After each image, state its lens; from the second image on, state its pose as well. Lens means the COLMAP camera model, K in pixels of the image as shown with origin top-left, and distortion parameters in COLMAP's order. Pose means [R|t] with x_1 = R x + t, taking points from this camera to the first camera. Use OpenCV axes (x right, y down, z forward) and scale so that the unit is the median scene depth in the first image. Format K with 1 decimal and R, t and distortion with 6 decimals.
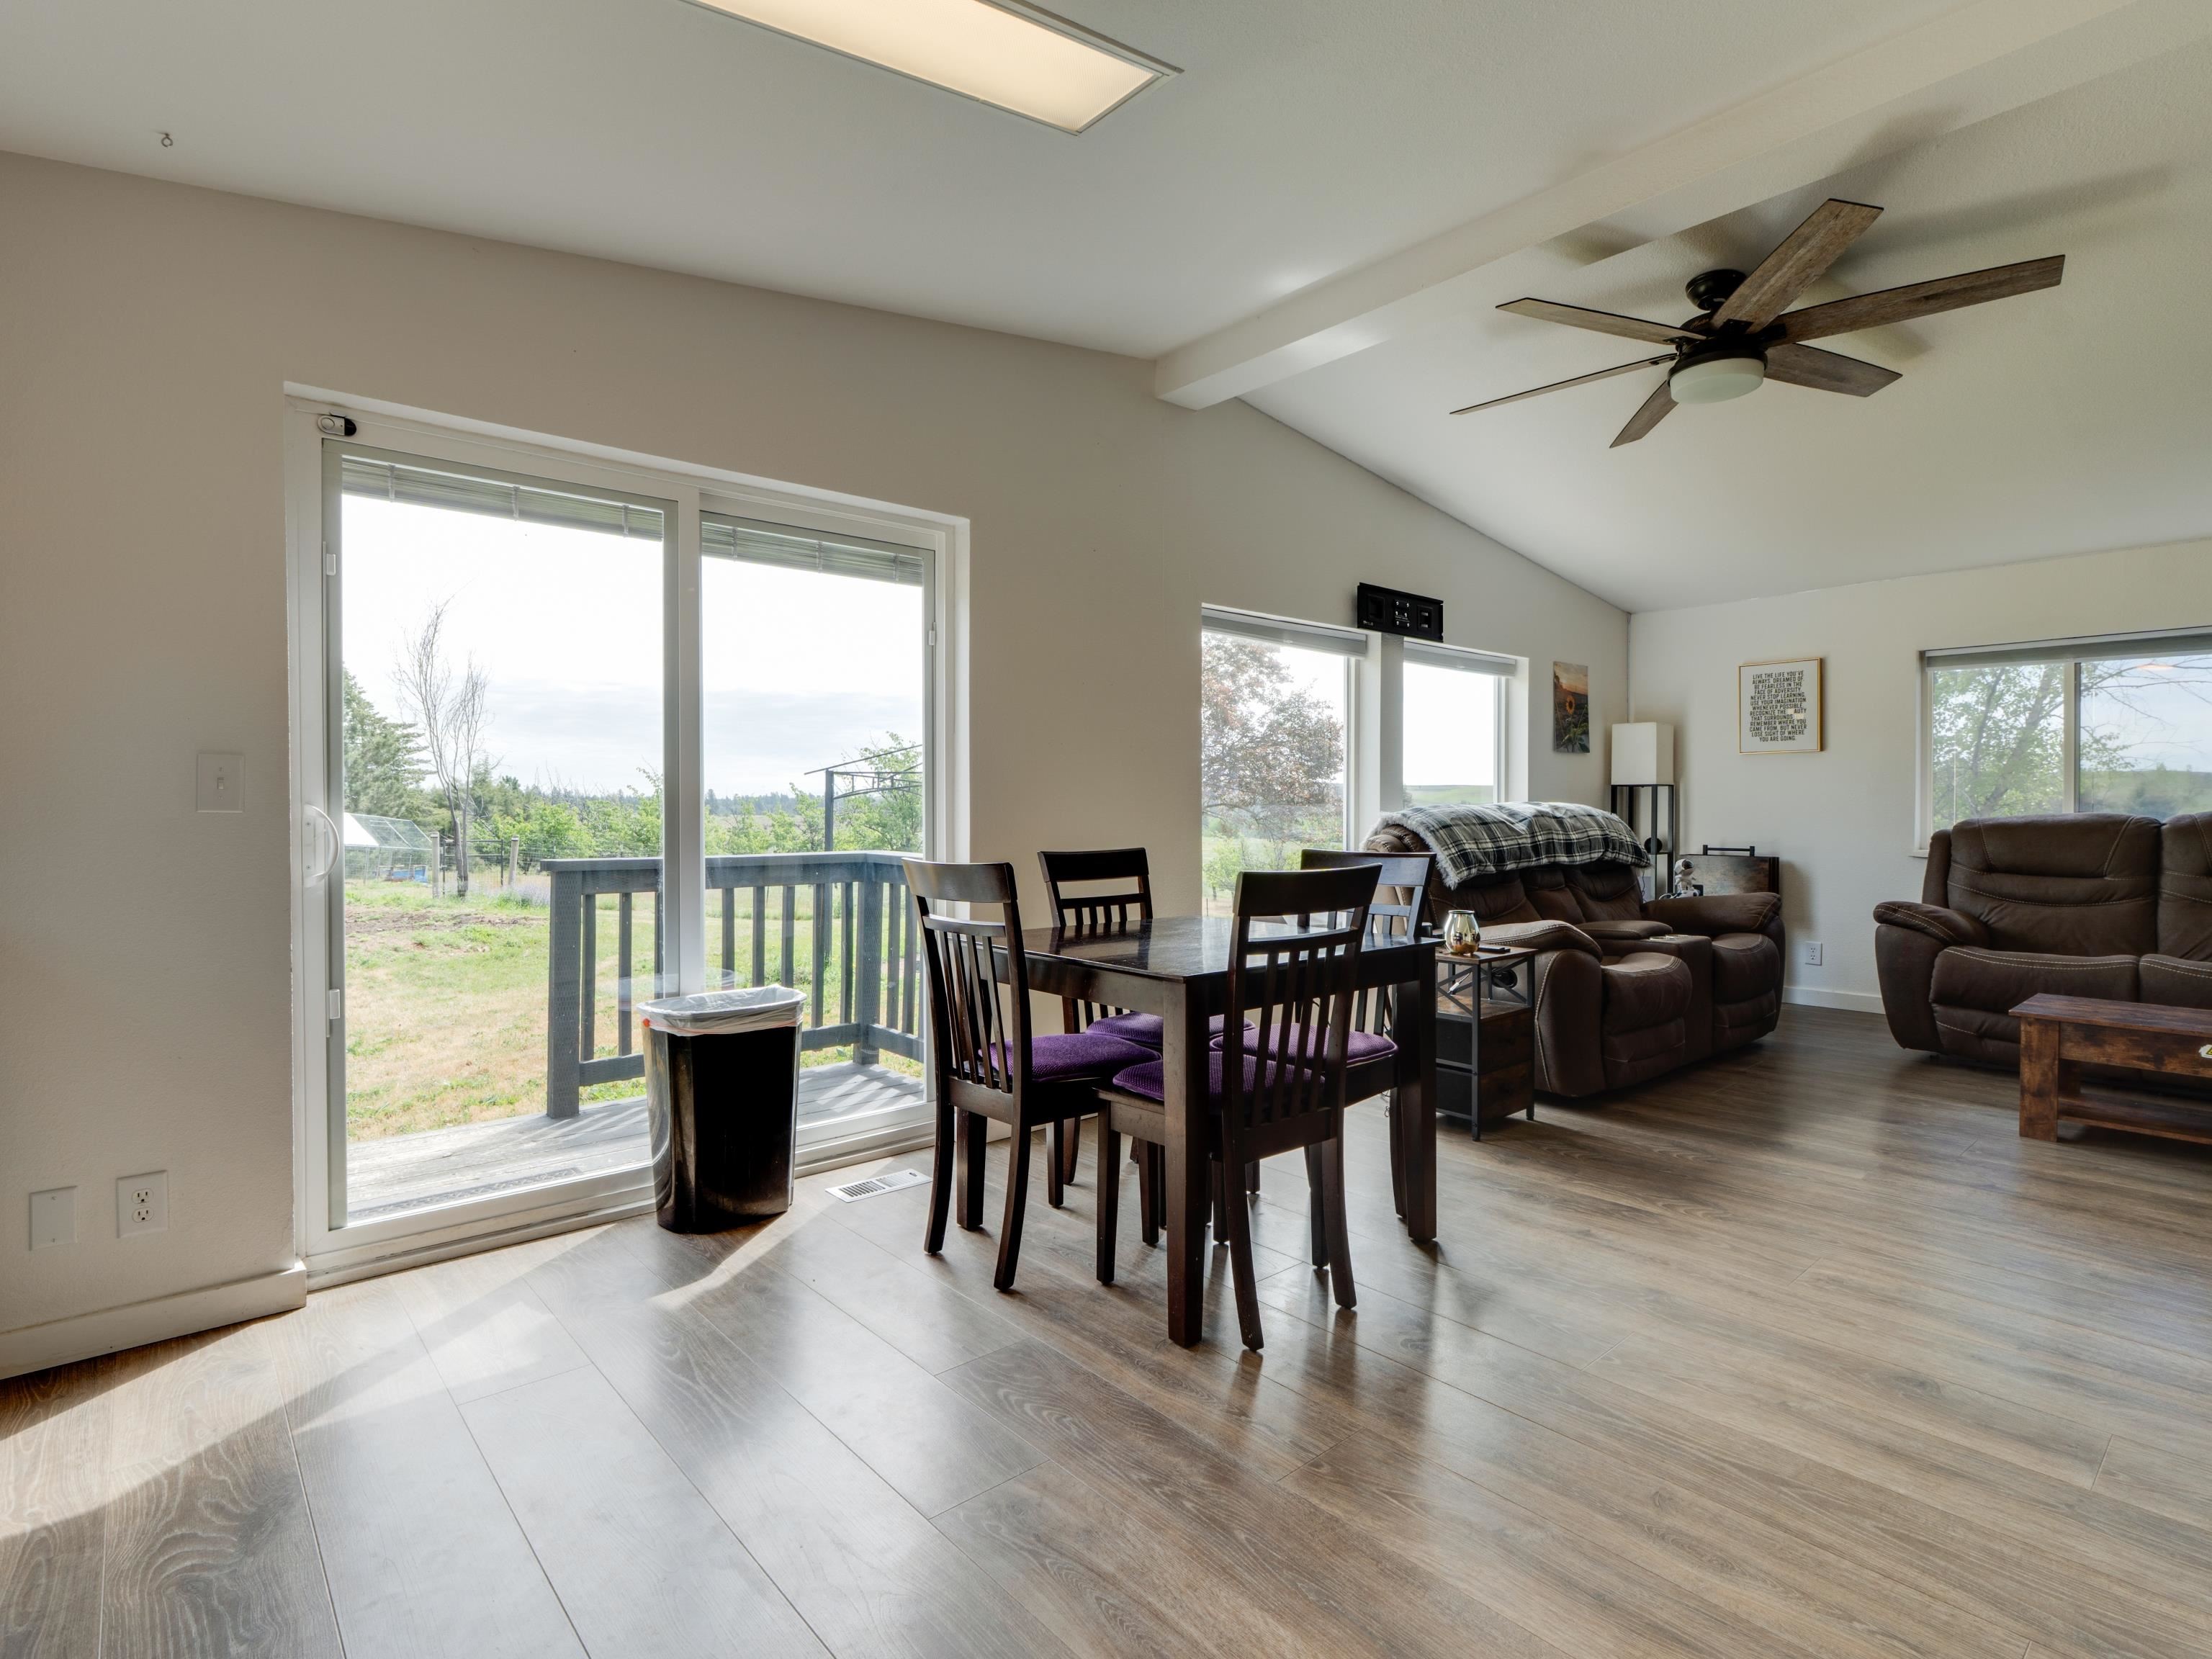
lens RADIAL K [[1101.6, 0, 1105.0], [0, 1101.6, 825.7], [0, 0, 1]] dist [-0.005154, -0.001275]
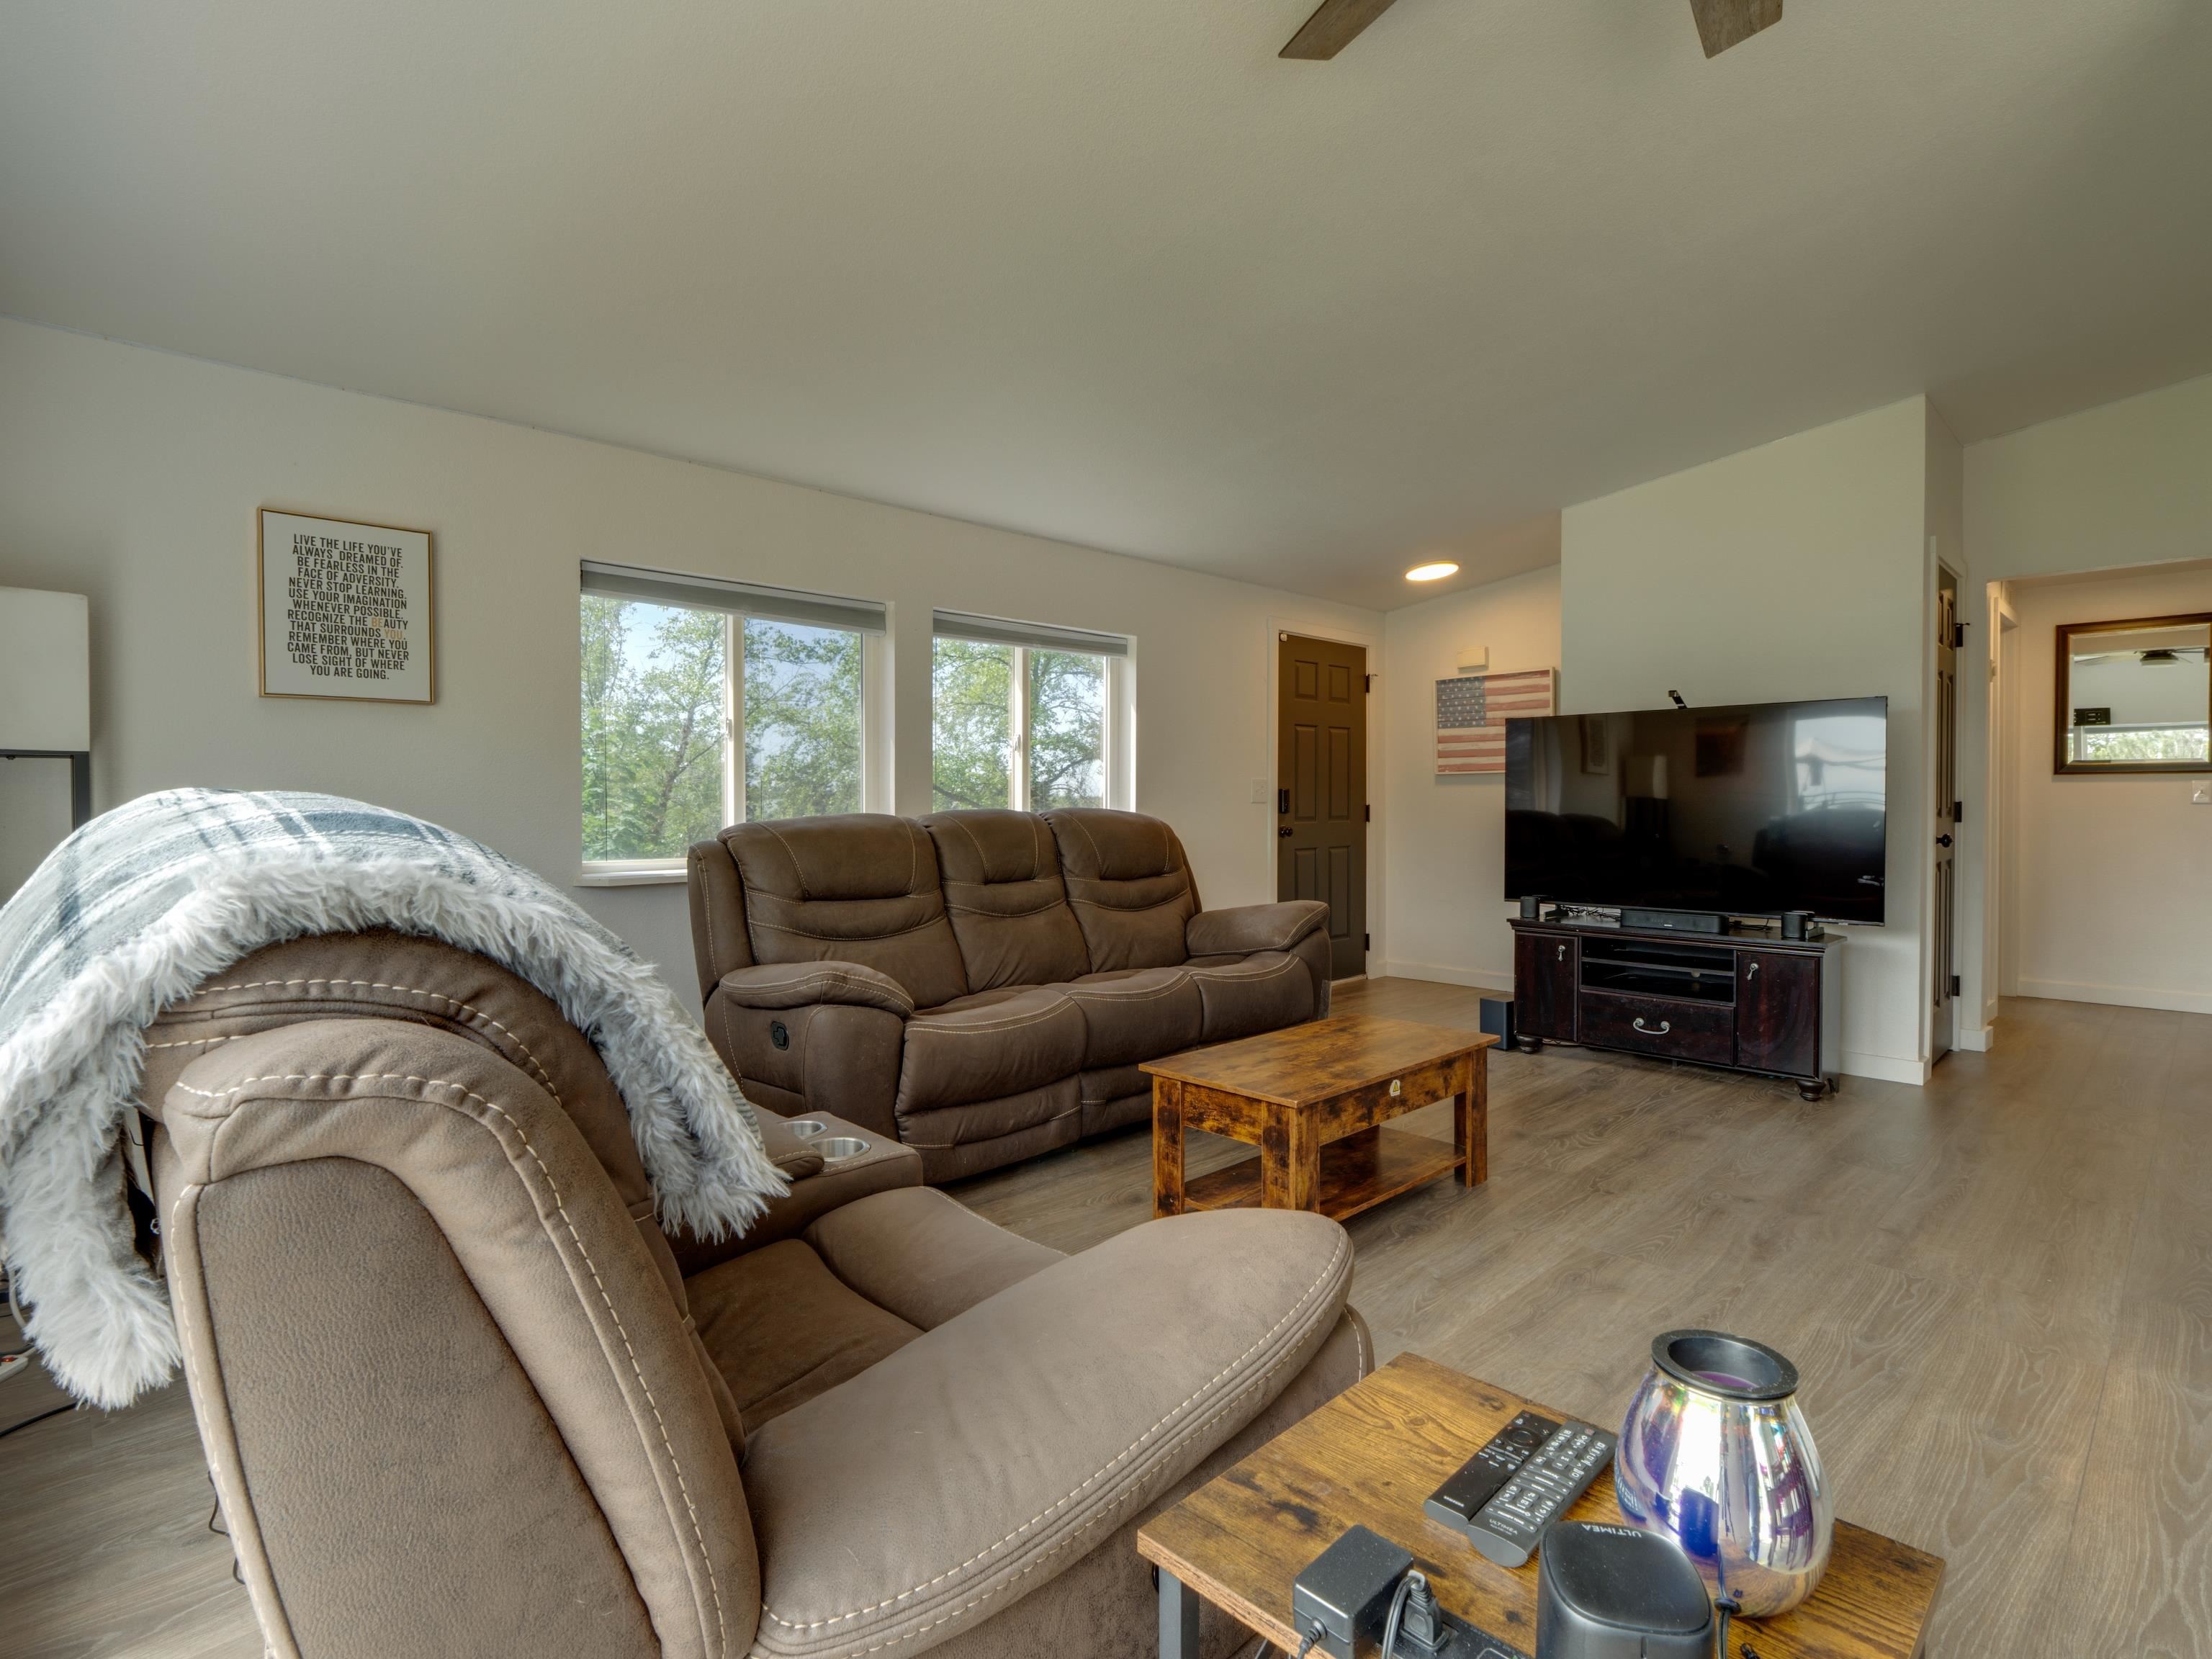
lens RADIAL K [[1101.6, 0, 1085.4], [0, 1101.6, 818.2], [0, 0, 1]] dist [-0.005154, -0.001275]
pose [[-0.046518, -0.012806, 0.998835, 0.119913], [0.024073, 0.999613, 0.013937, -0.014691], [-0.998627, 0.024694, -0.046192, 0.895230]]
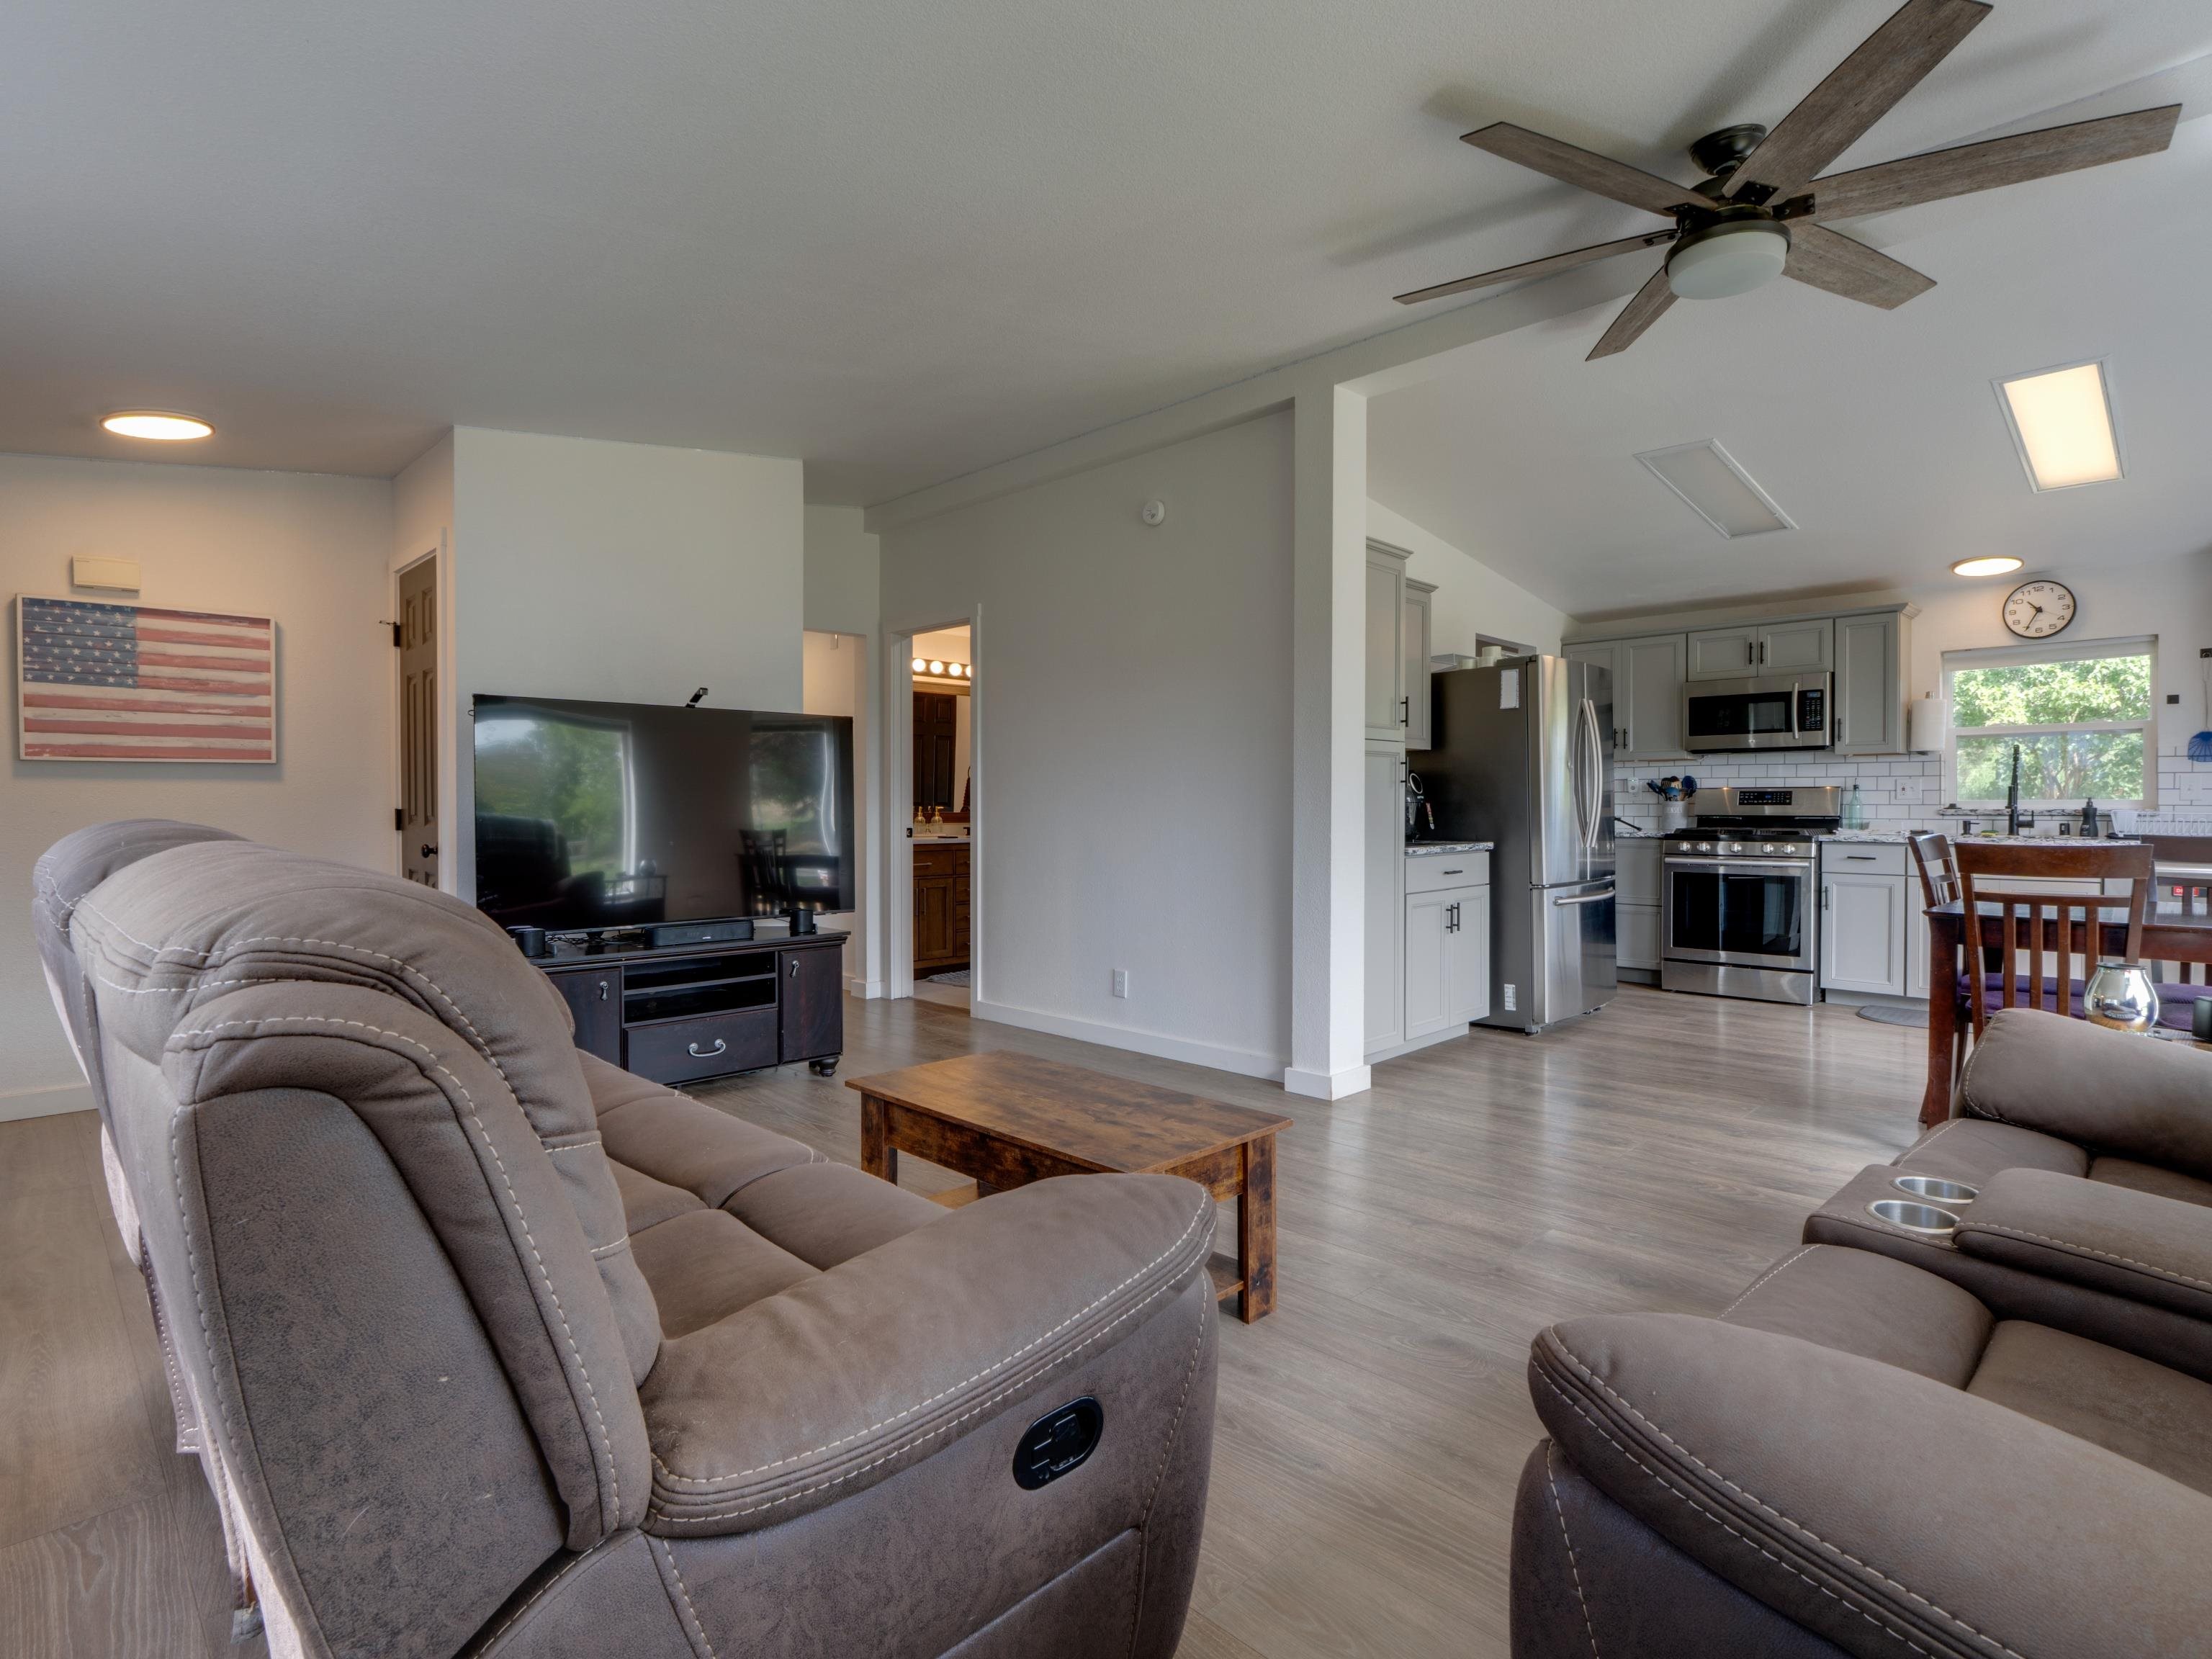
lens RADIAL K [[1101.6, 0, 1141.8], [0, 1101.6, 815.5], [0, 0, 1]] dist [-0.005154, -0.001275]
pose [[-0.996645, 0.004616, -0.081720, 0.745013], [0.002064, 0.999508, 0.031296, -0.022598], [0.081824, 0.031023, -0.996164, 1.252956]]
